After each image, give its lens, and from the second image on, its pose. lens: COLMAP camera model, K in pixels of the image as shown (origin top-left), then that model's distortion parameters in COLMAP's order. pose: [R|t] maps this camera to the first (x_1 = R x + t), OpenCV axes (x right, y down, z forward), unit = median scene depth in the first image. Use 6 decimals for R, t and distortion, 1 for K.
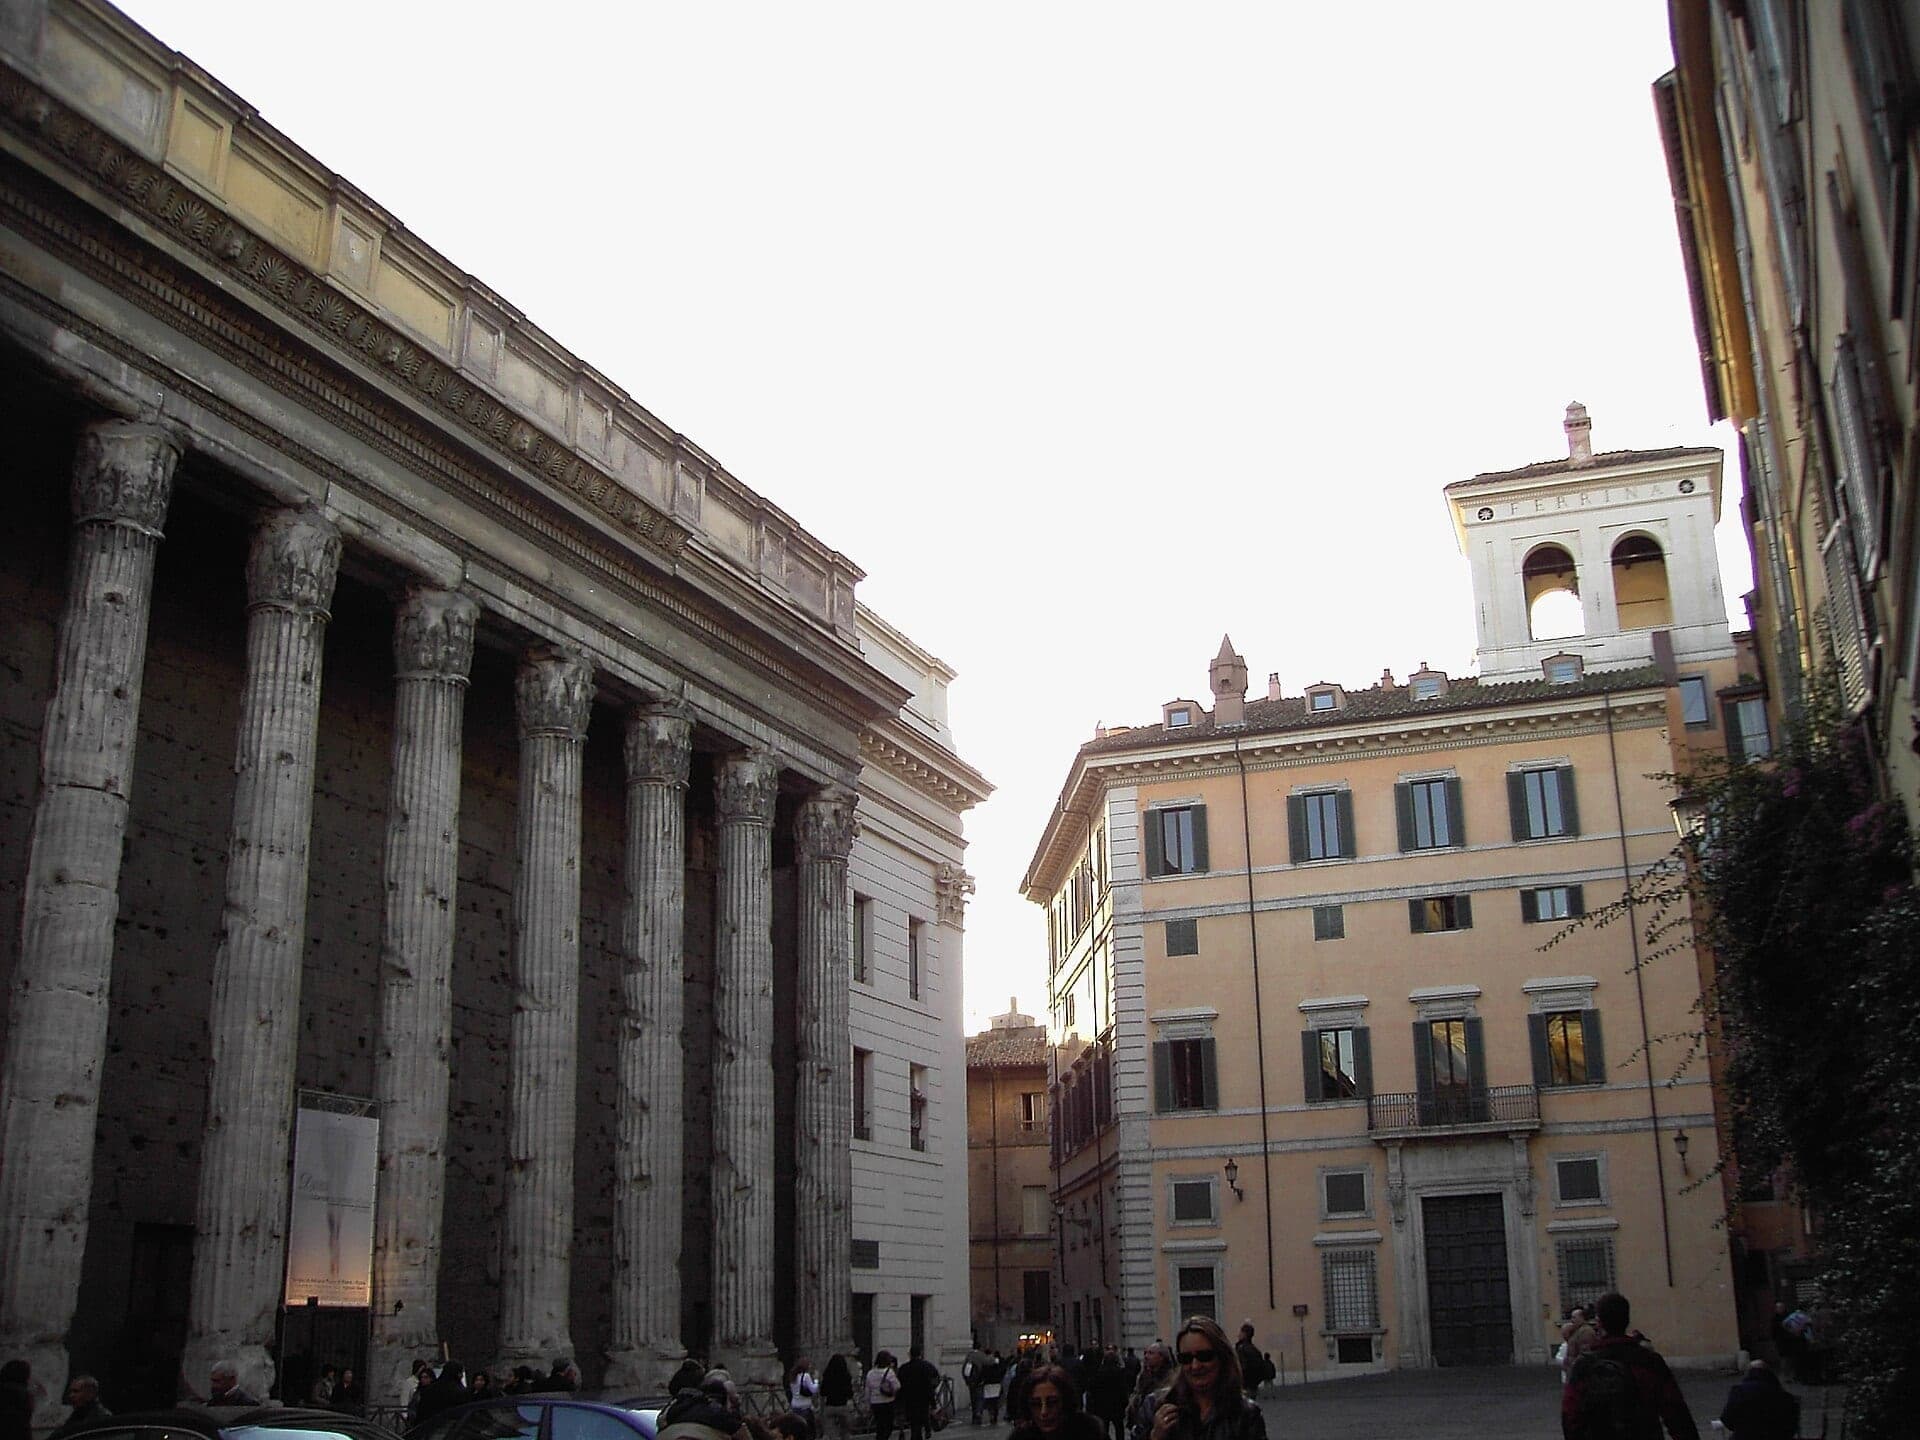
lens RADIAL K [[1913.4, 0, 993.0], [0, 1913.4, 722.5], [0, 0, 1]] dist [-0.144475, 0.116696]
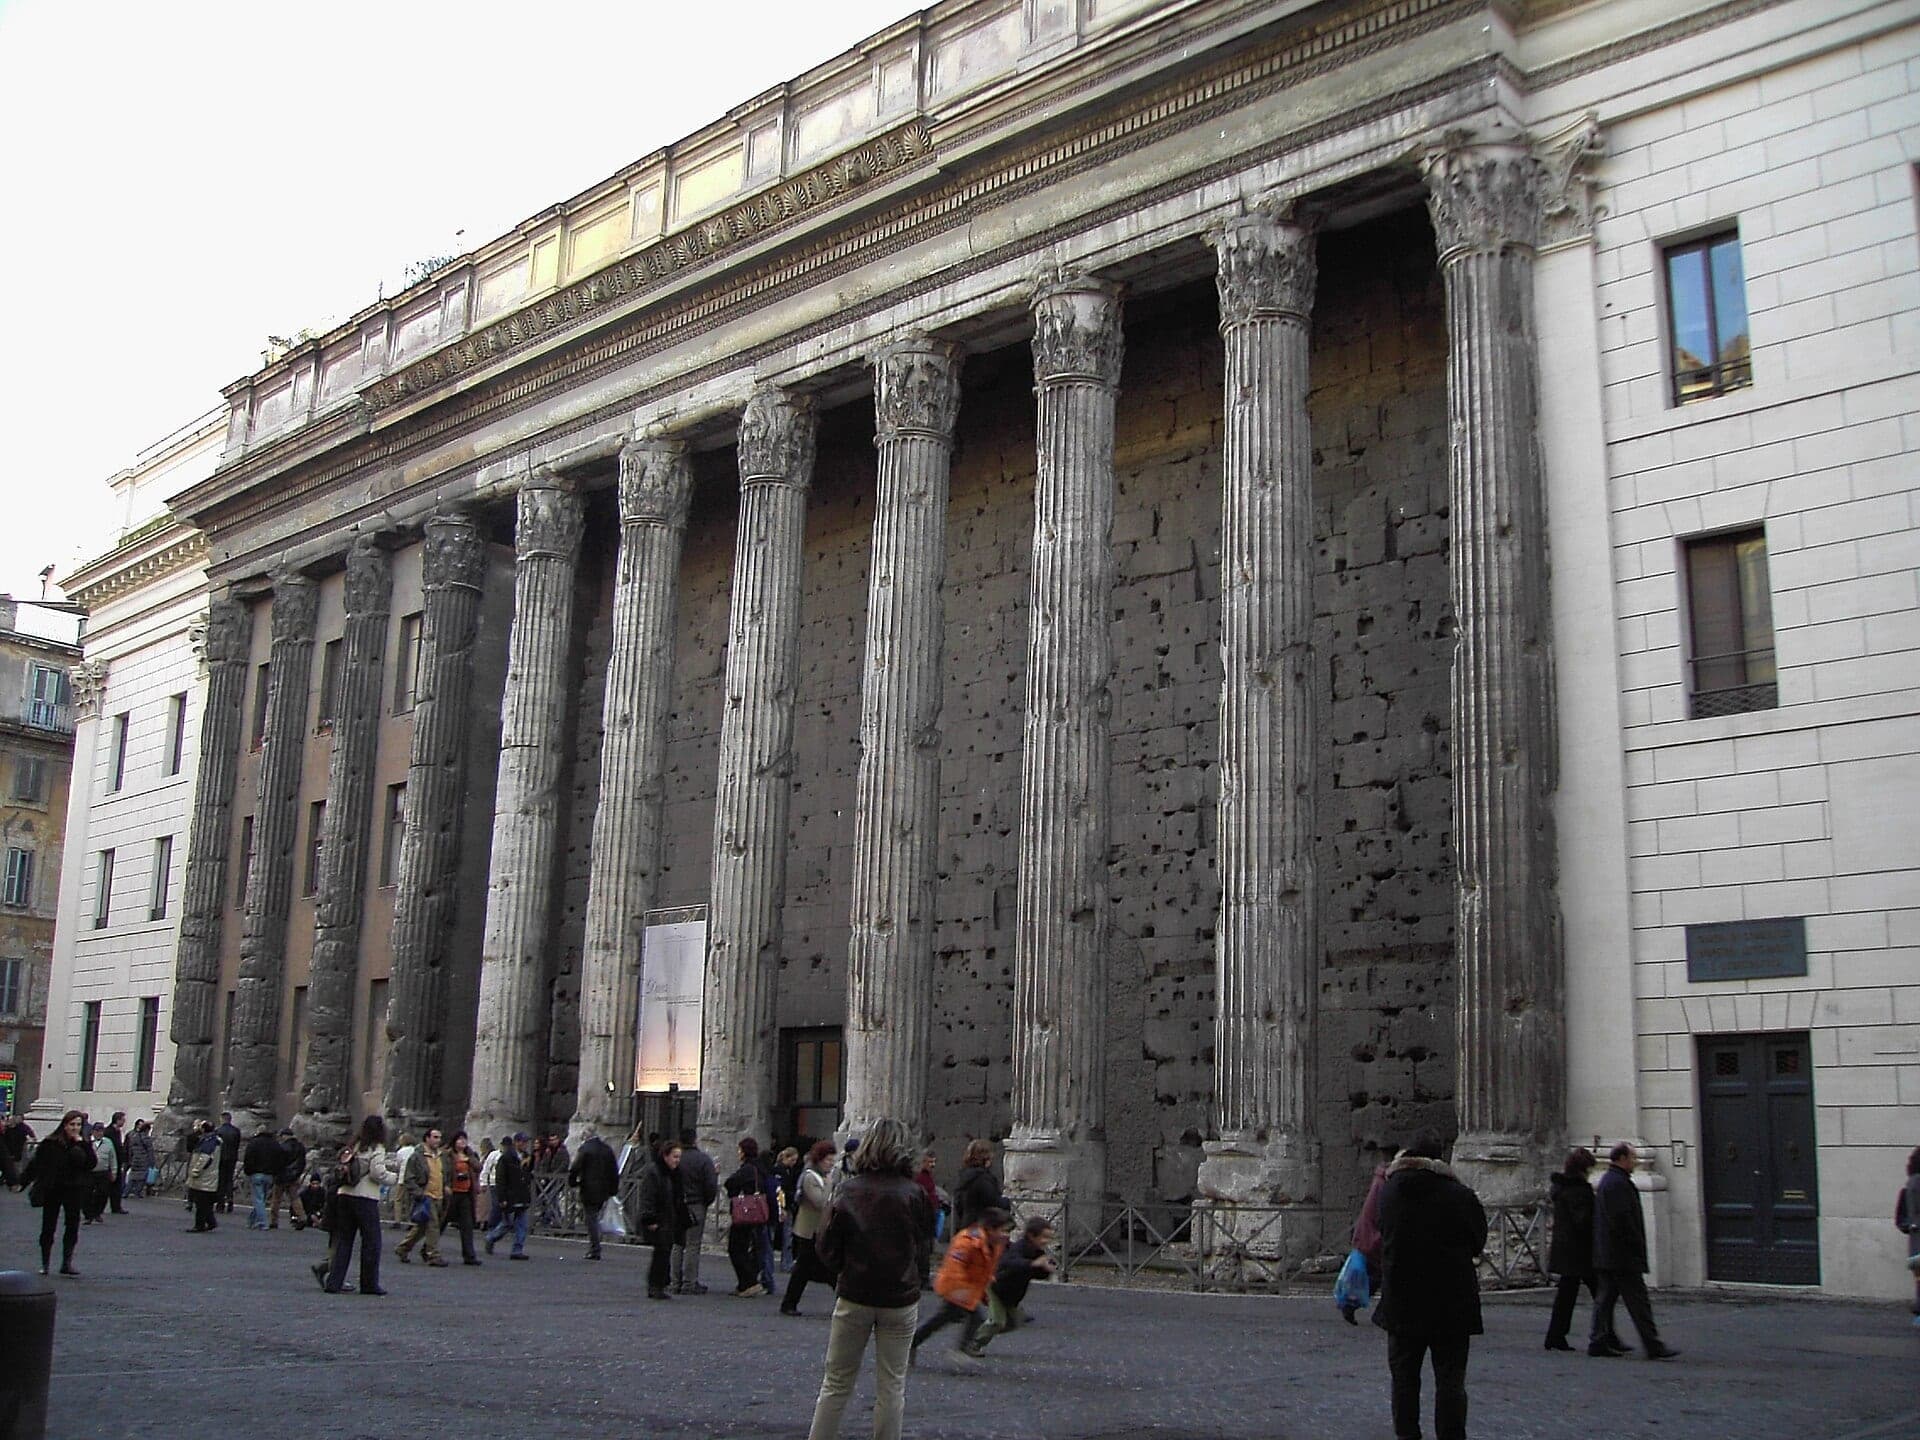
lens RADIAL K [[1913.4, 0, 993.0], [0, 1913.4, 722.5], [0, 0, 1]] dist [-0.144475, 0.116696]
pose [[-0.331391, -0.184776, -0.925223, 0.585027], [0.284463, 0.915435, -0.284709, 0.416485], [0.899589, -0.357542, -0.250805, 1.307511]]
